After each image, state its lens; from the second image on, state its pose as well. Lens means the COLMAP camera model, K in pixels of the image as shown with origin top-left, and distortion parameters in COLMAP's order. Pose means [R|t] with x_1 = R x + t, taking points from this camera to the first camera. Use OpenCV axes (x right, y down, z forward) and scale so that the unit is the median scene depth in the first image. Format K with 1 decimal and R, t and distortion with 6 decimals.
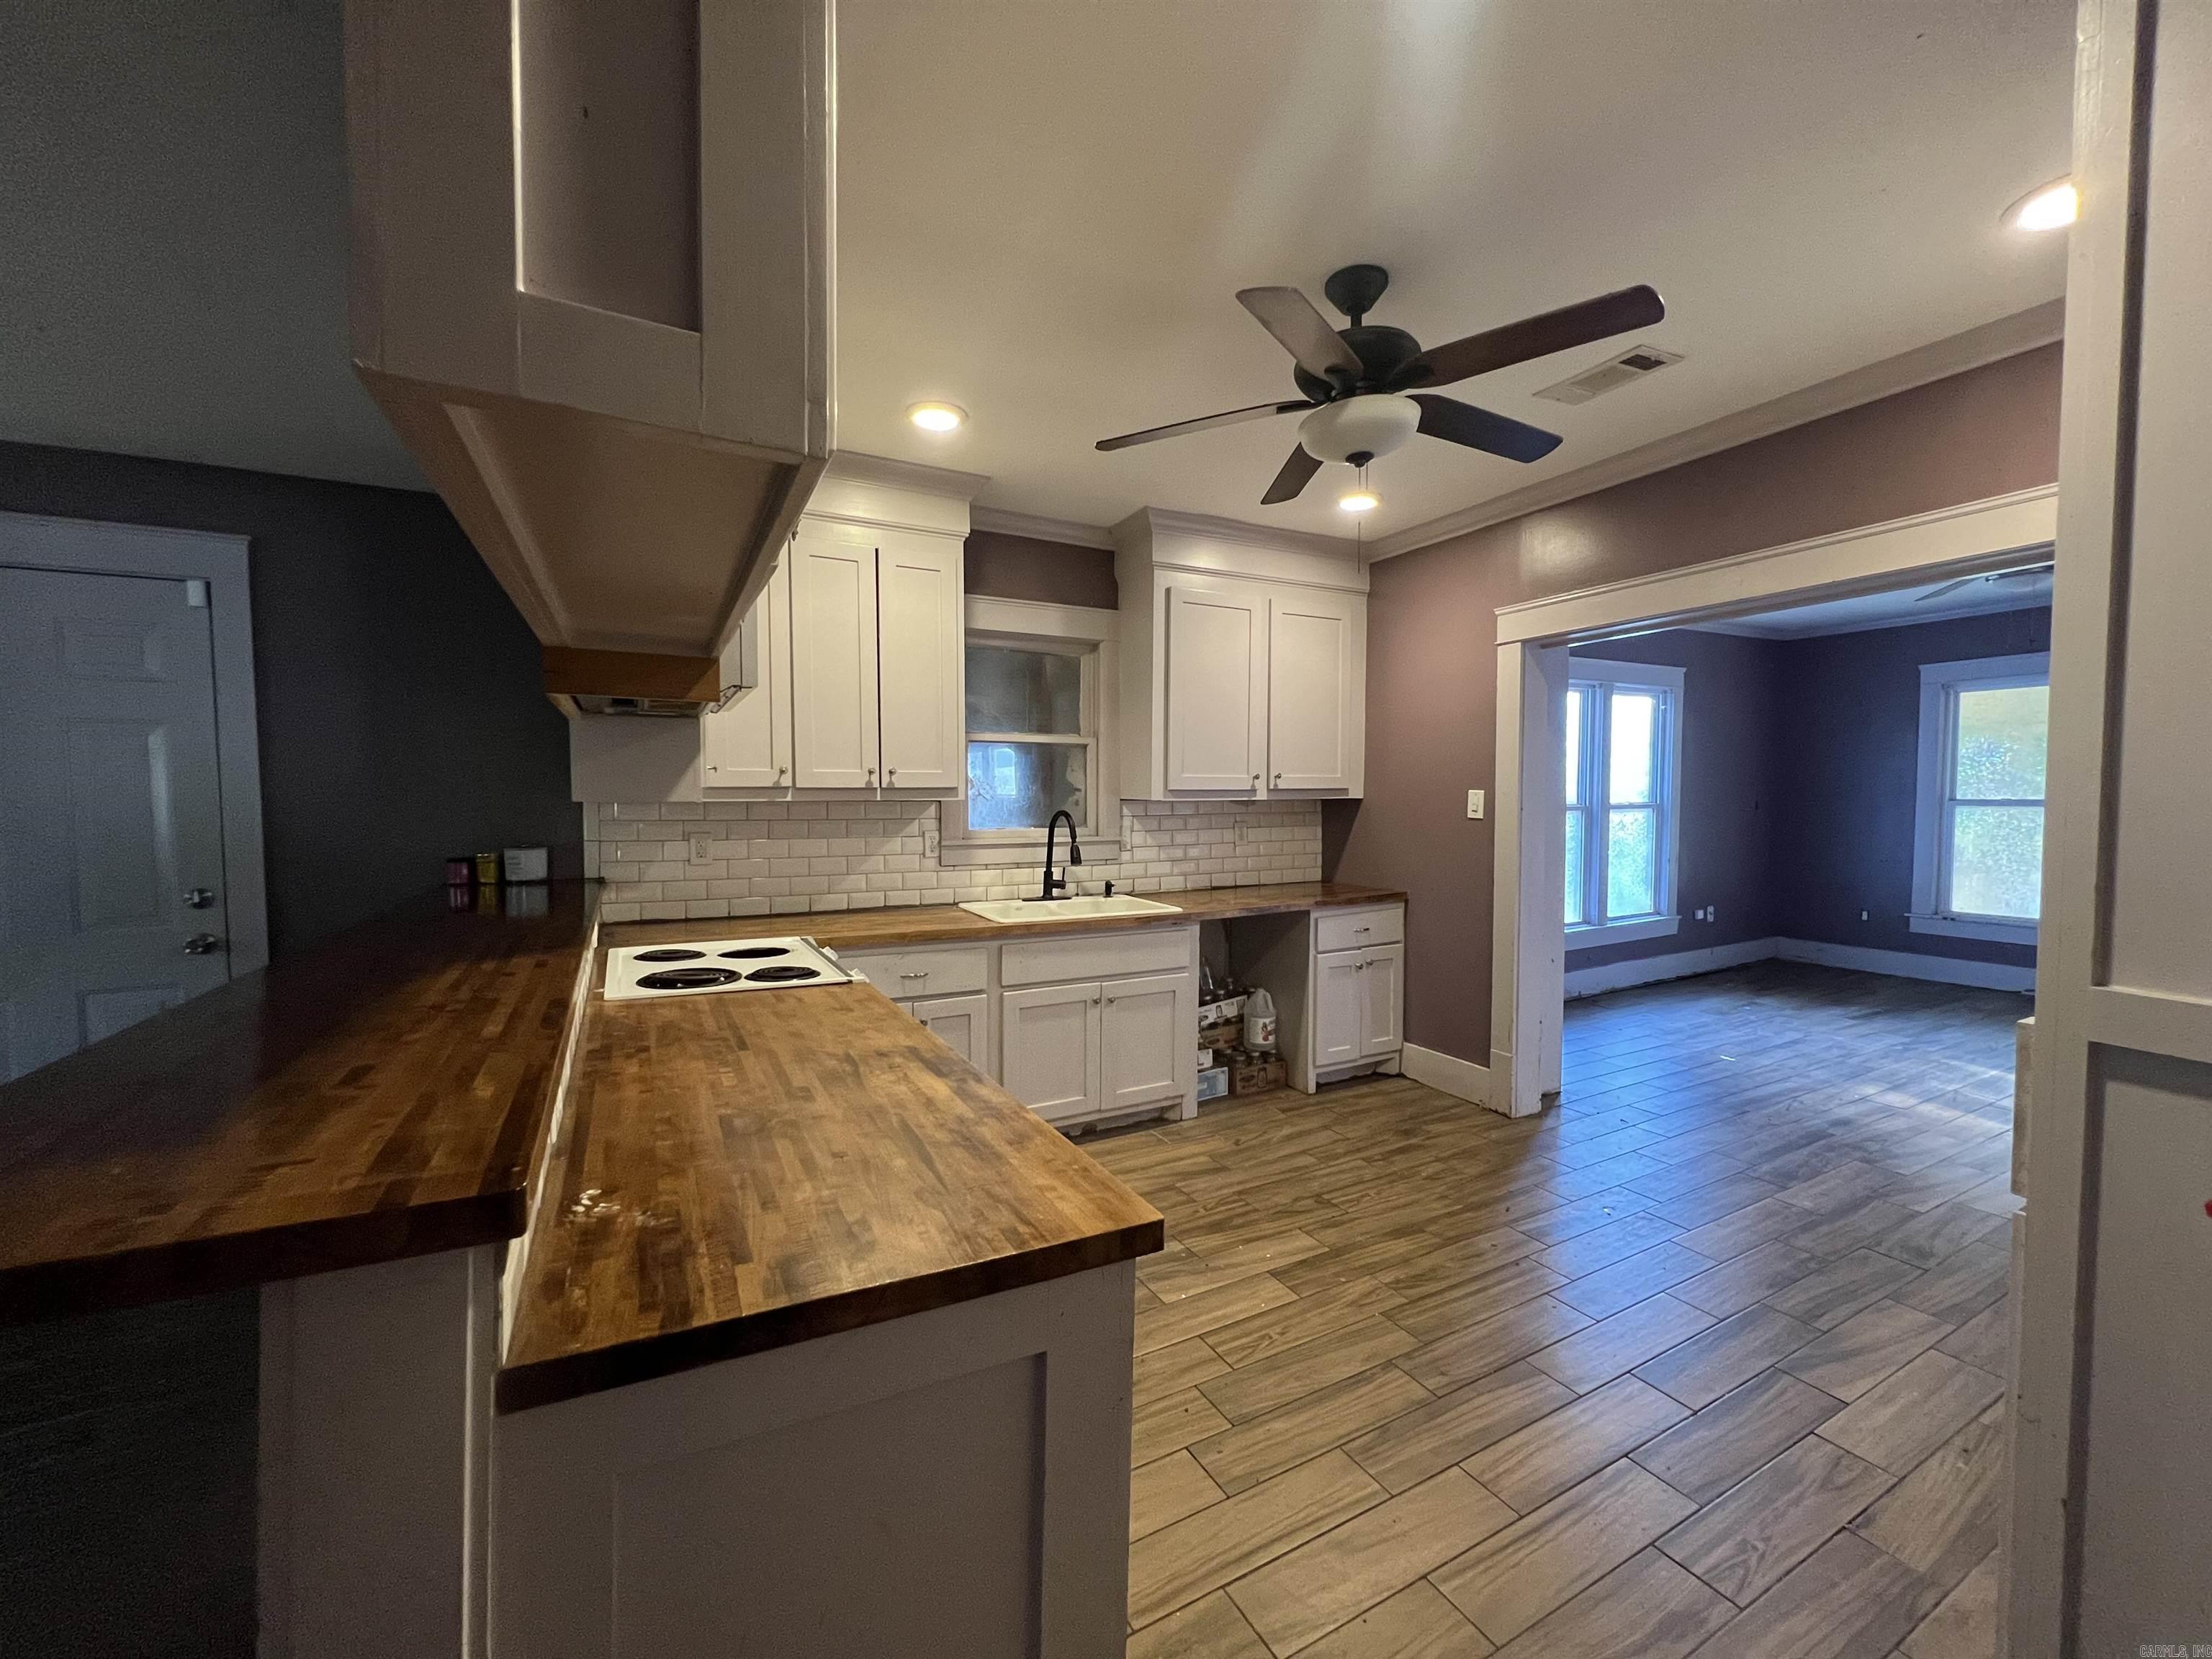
lens RADIAL K [[885.2, 0, 1105.6], [0, 885.2, 831.8], [0, 0, 1]] dist [0.001455, 0.000190]
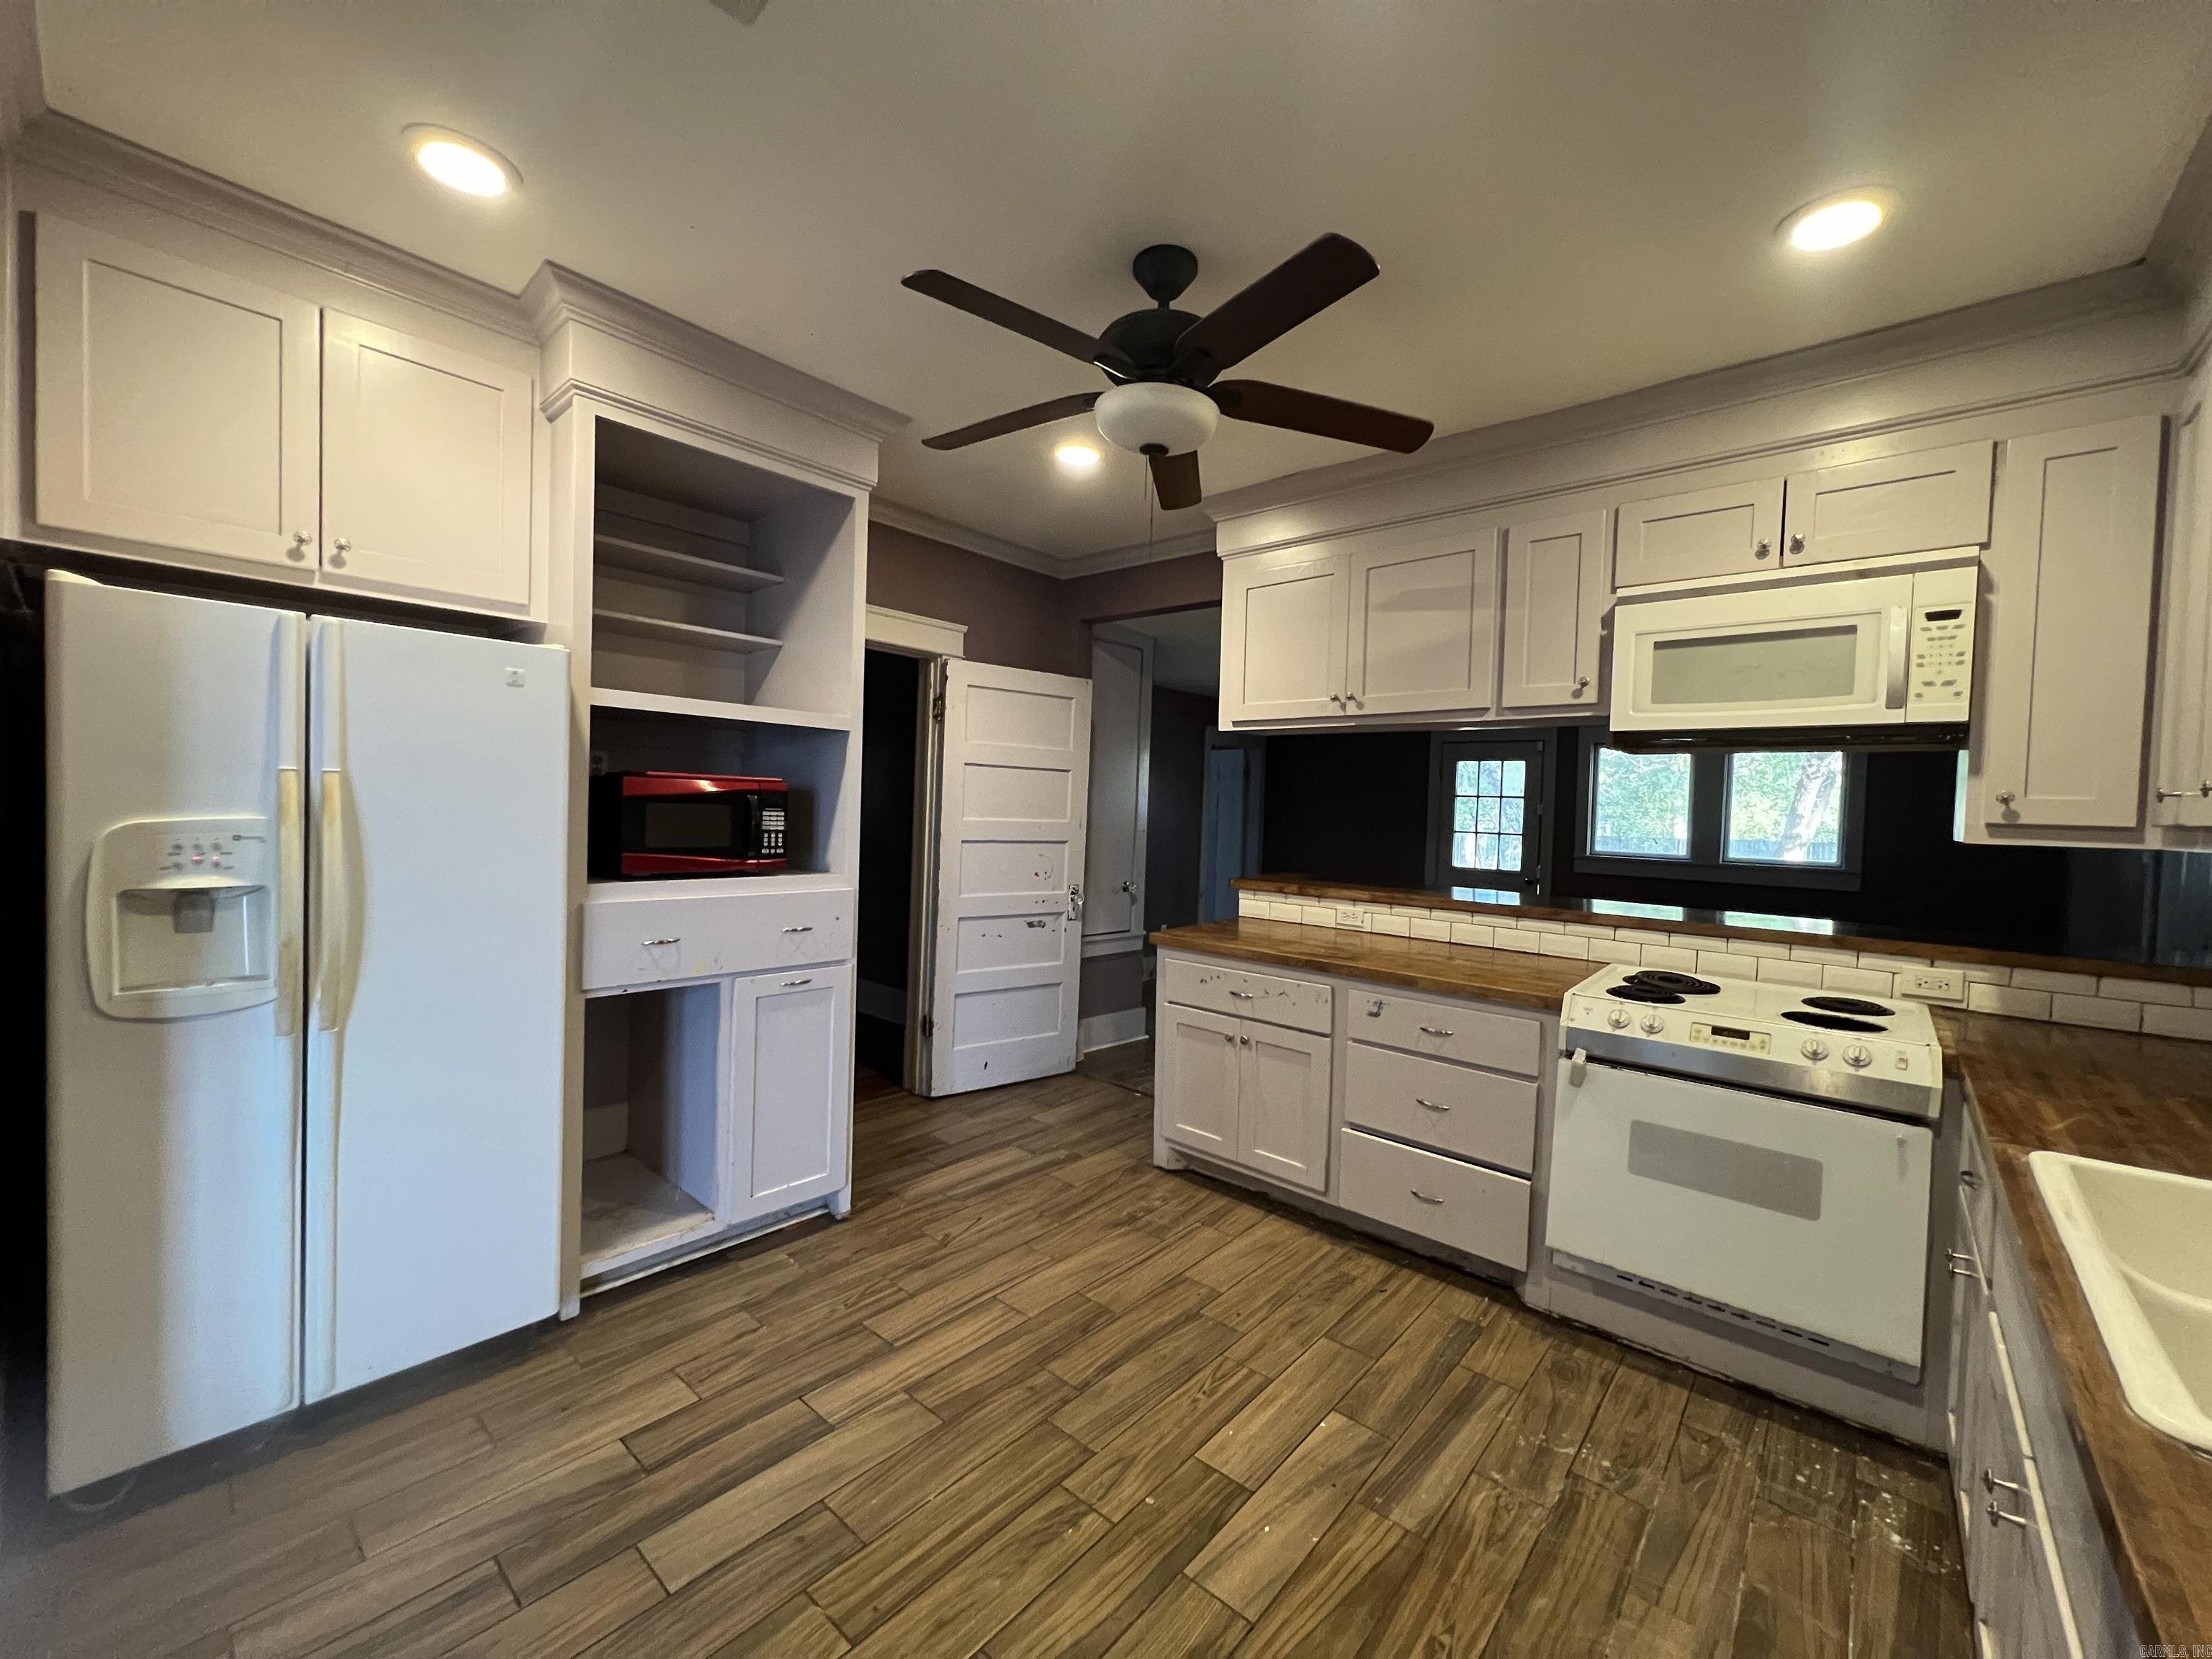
lens RADIAL K [[885.2, 0, 1105.6], [0, 885.2, 831.8], [0, 0, 1]] dist [0.001455, 0.000190]
pose [[-0.935771, -0.017858, -0.352156, 0.466431], [-0.045672, 0.996442, 0.070832, -0.058148], [0.349638, 0.082366, -0.933257, 1.338464]]
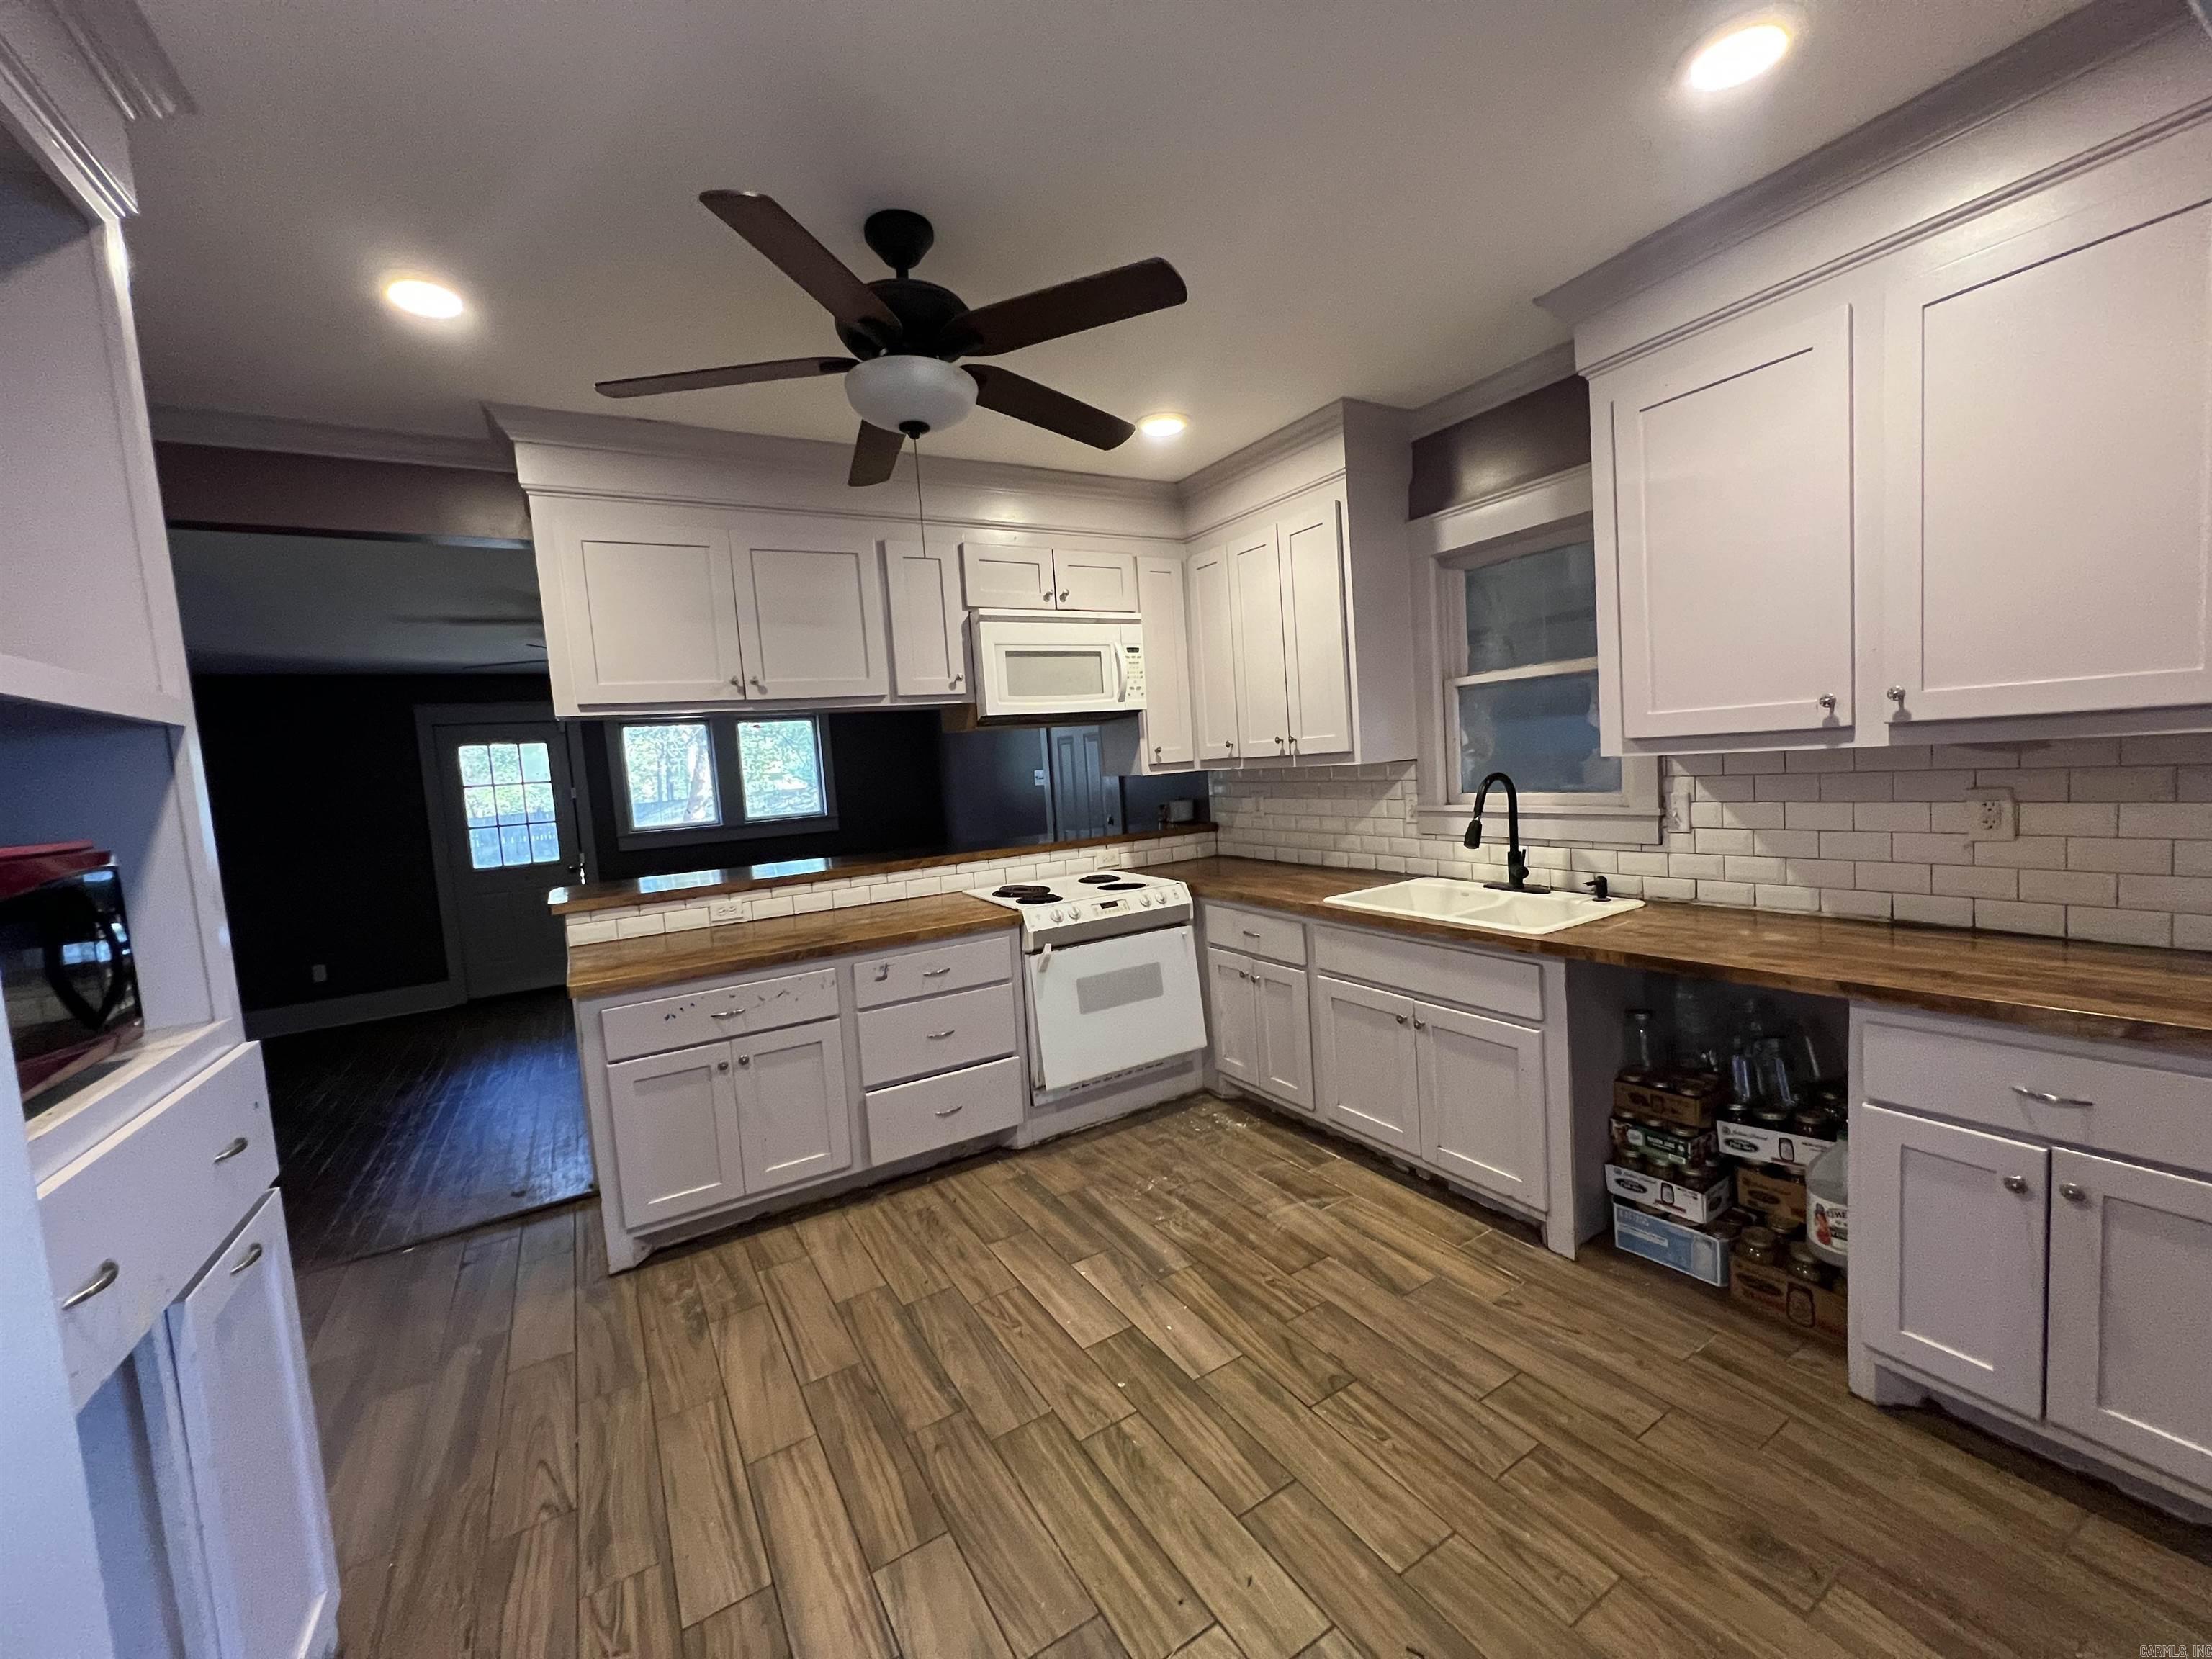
lens RADIAL K [[885.2, 0, 1105.6], [0, 885.2, 831.8], [0, 0, 1]] dist [0.001455, 0.000190]
pose [[0.046303, 0.080430, -0.995684, 0.868217], [0.026564, 0.996302, 0.081716, -0.056003], [0.998574, -0.030233, 0.043996, 0.808252]]
